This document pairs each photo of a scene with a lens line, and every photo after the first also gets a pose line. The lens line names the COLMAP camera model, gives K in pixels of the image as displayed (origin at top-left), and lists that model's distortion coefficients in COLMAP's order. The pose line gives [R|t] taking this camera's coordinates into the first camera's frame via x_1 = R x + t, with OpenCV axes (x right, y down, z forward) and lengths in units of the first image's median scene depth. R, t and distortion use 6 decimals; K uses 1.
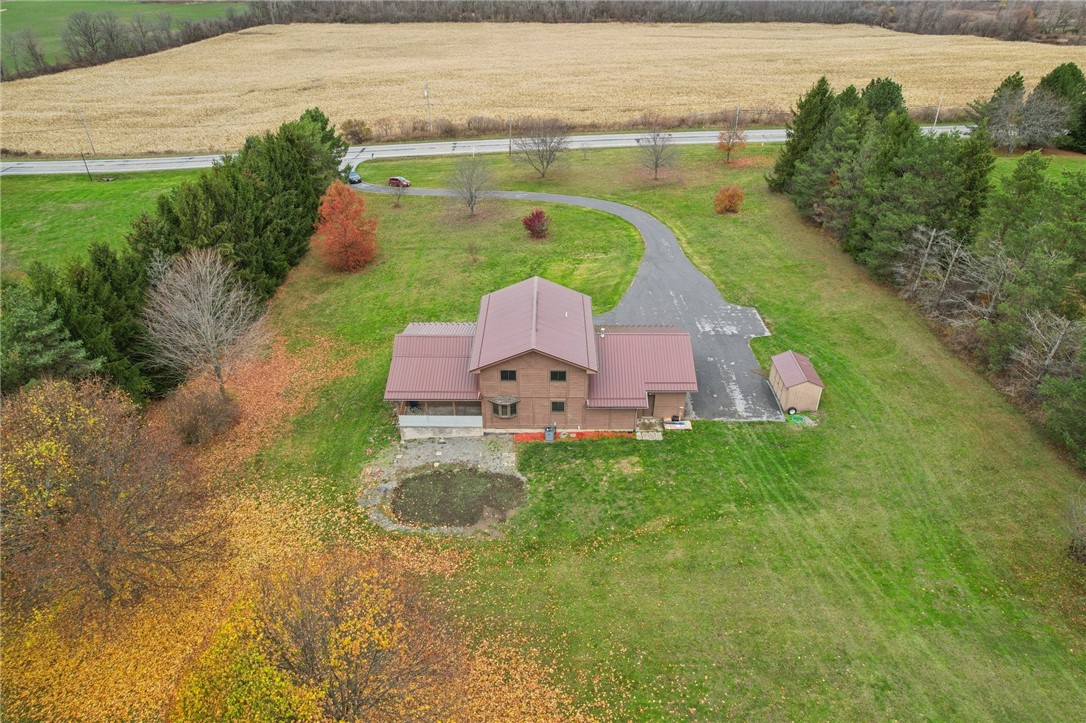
lens RADIAL K [[704.3, 0, 543.0], [0, 704.3, 361.5], [0, 0, 1]] dist [-0.075263, 0.066887]
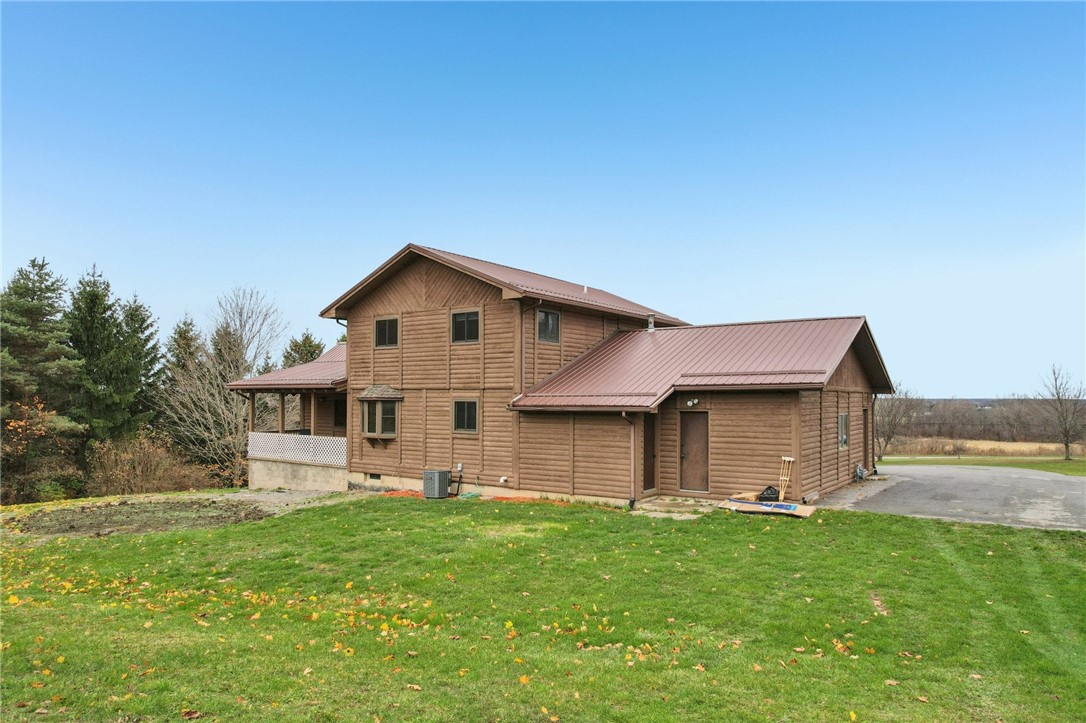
lens RADIAL K [[704.3, 0, 543.0], [0, 704.3, 361.5], [0, 0, 1]] dist [-0.075263, 0.066887]
pose [[0.815429, -0.030429, -0.578056, 0.240107], [-0.307412, 0.823394, -0.476991, 0.178082], [0.490483, 0.566654, 0.662065, 0.584697]]
